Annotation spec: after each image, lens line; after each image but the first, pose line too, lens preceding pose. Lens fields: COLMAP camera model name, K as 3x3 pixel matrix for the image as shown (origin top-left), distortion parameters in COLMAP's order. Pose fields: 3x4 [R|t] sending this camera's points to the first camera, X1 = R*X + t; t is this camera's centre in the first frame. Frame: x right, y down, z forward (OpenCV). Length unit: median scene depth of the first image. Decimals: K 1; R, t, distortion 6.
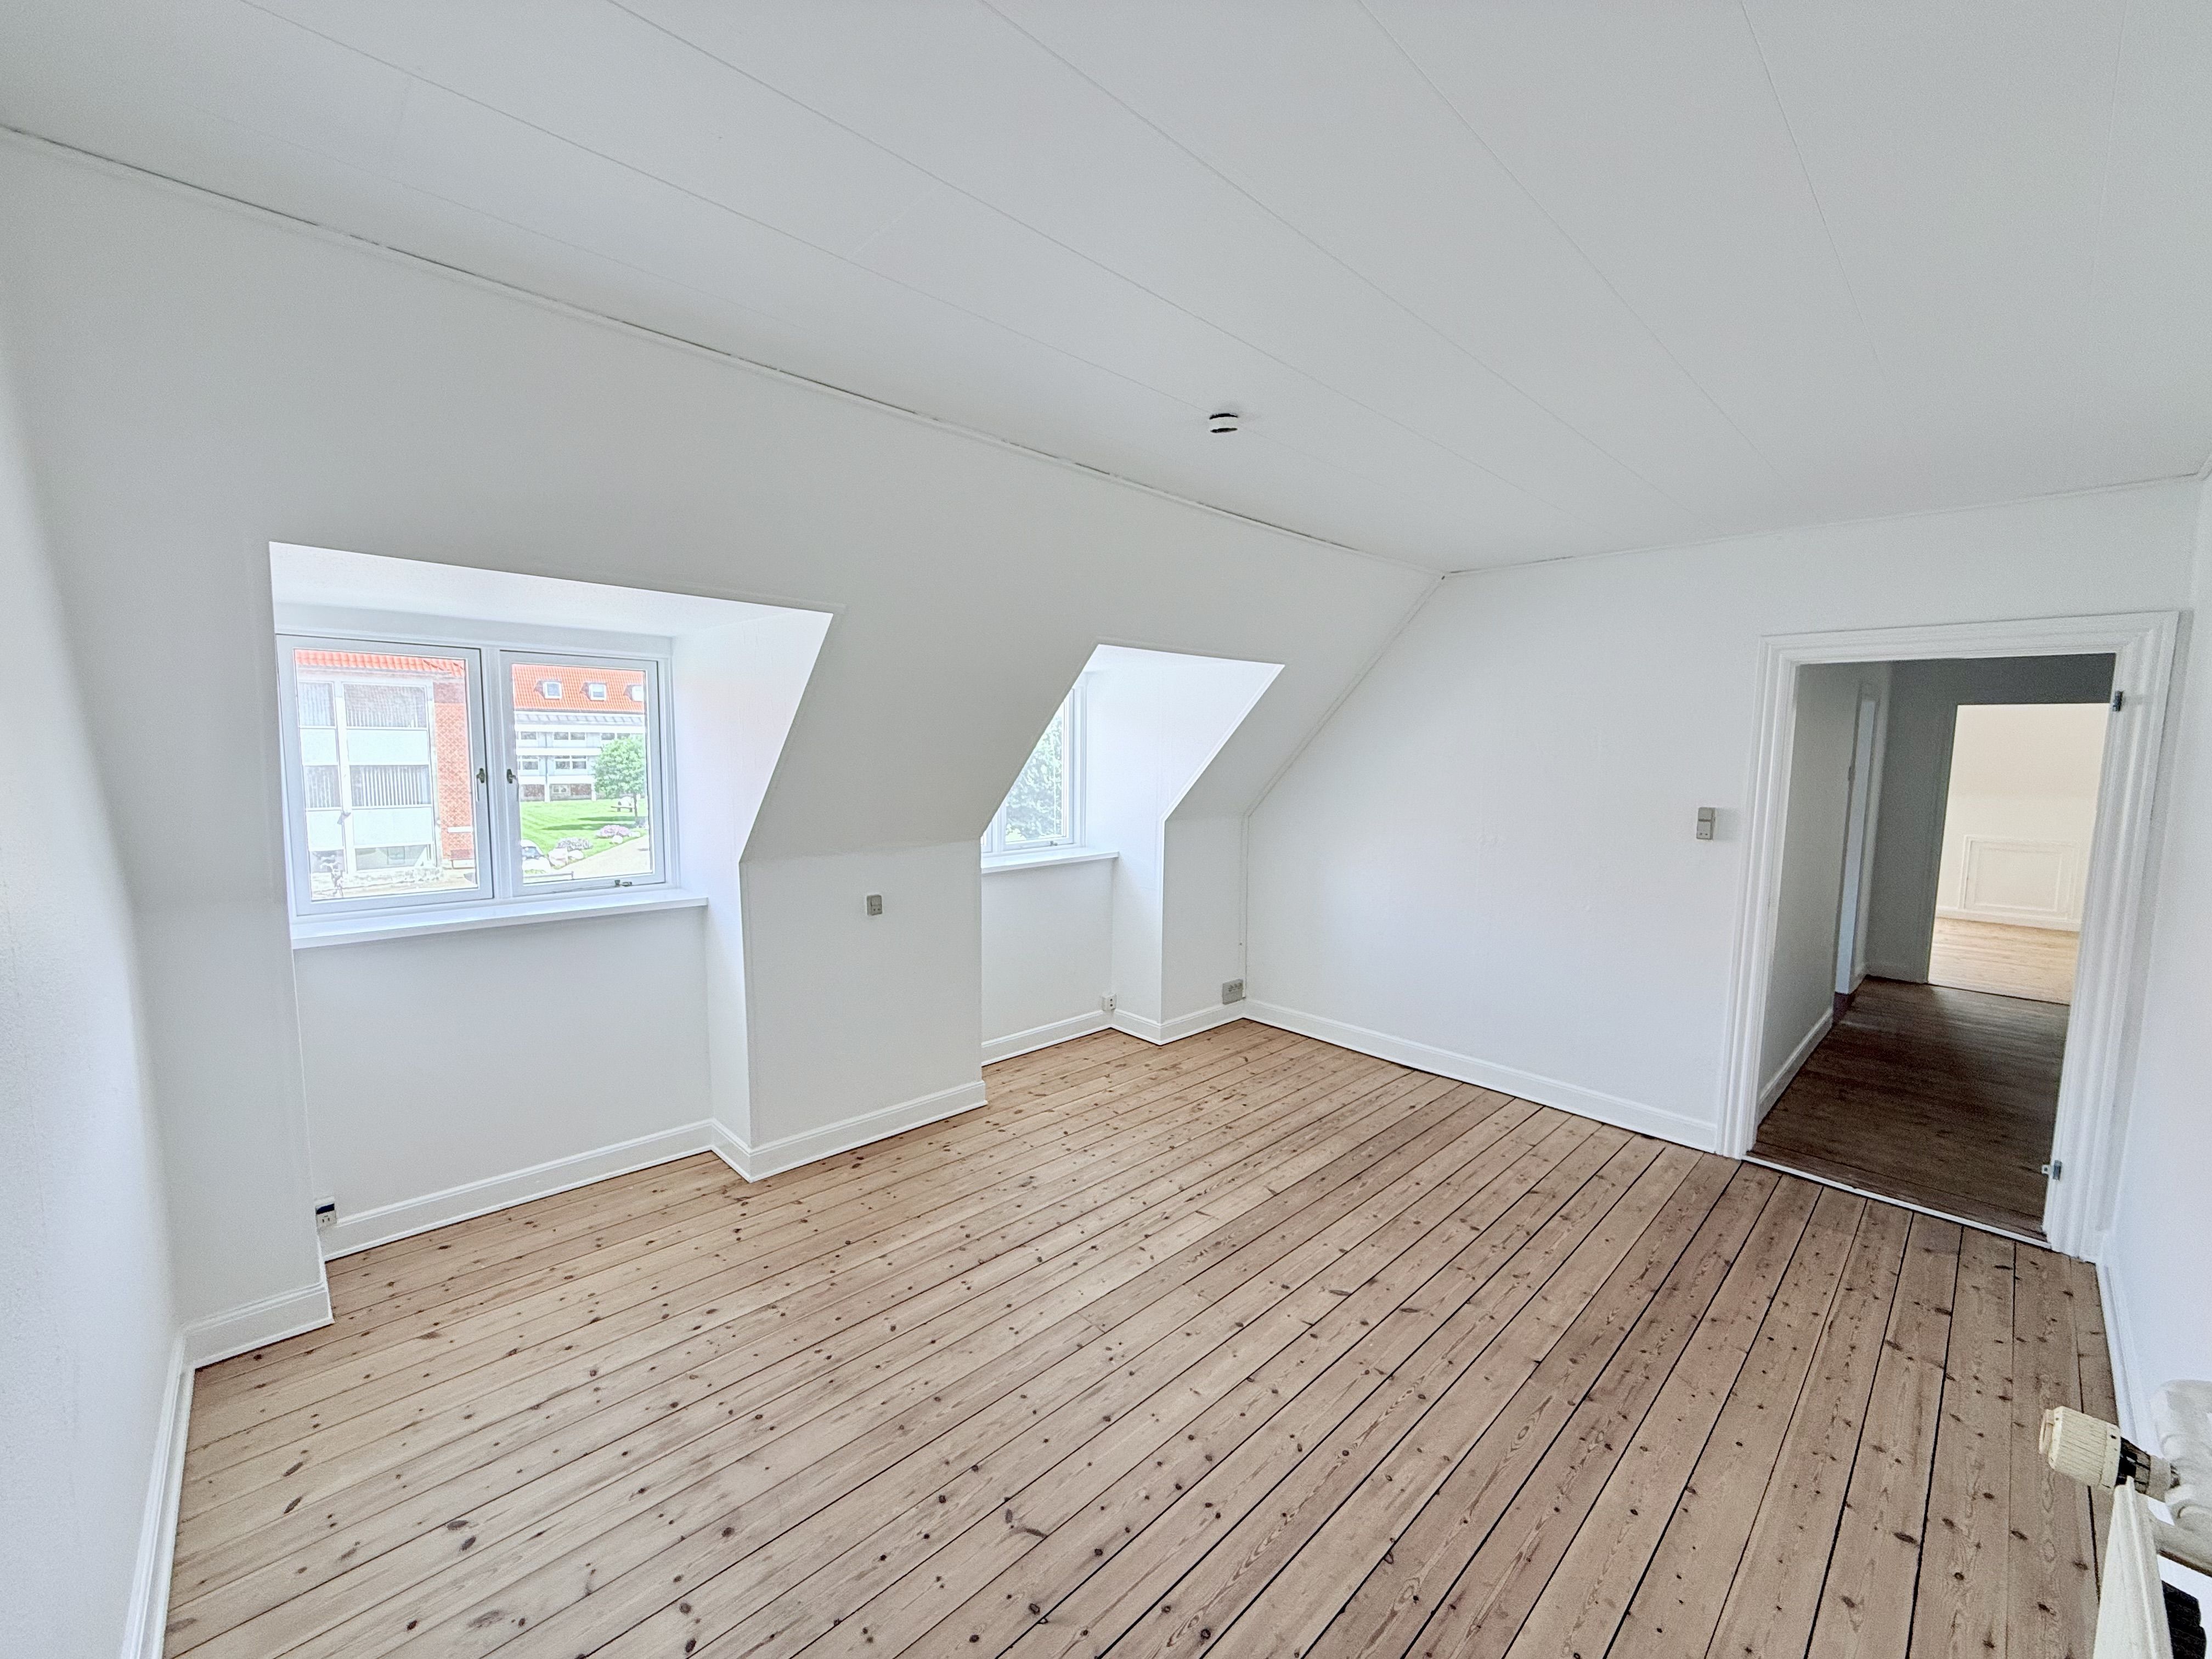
lens RADIAL K [[882.4, 0, 1105.5], [0, 882.4, 830.0], [0, 0, 1]] dist [0.004539, 0.000473]
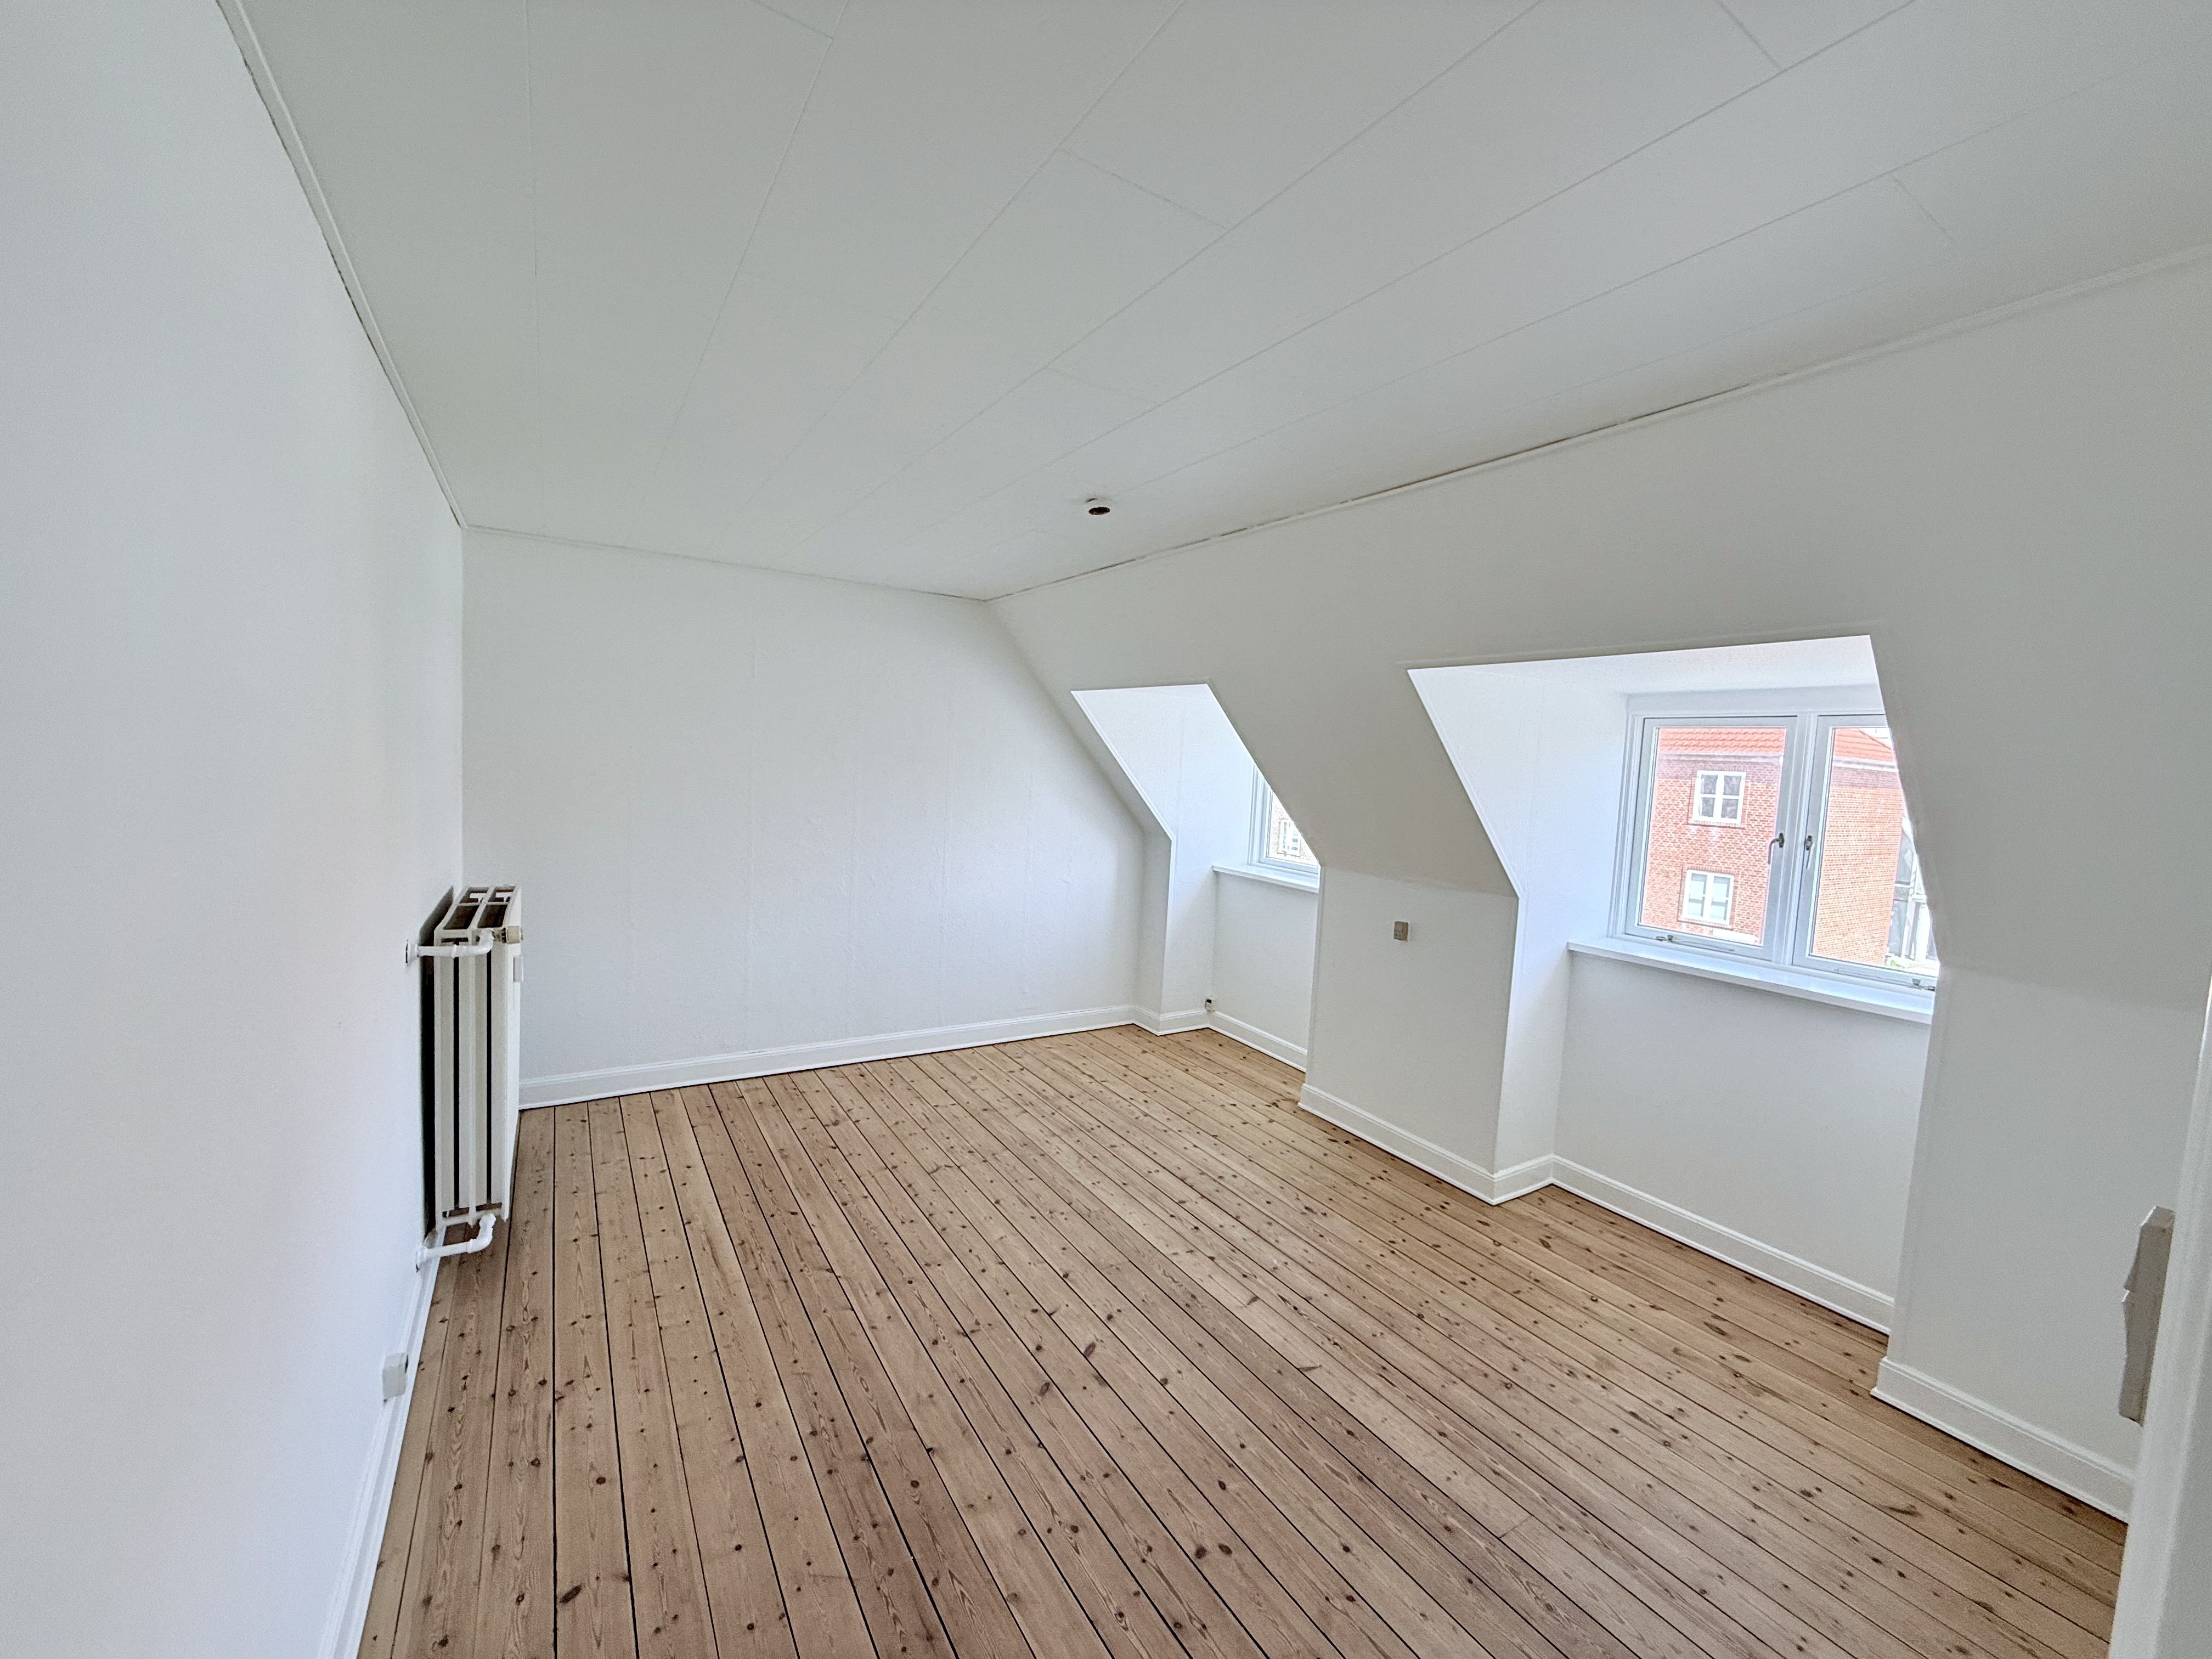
lens RADIAL K [[882.4, 0, 1100.4], [0, 882.4, 823.8], [0, 0, 1]] dist [0.004539, 0.000473]
pose [[-0.206020, 0.047102, -0.977414, 1.059363], [-0.150215, 0.985480, 0.079153, -0.091383], [0.966949, 0.163129, -0.195953, 1.016766]]
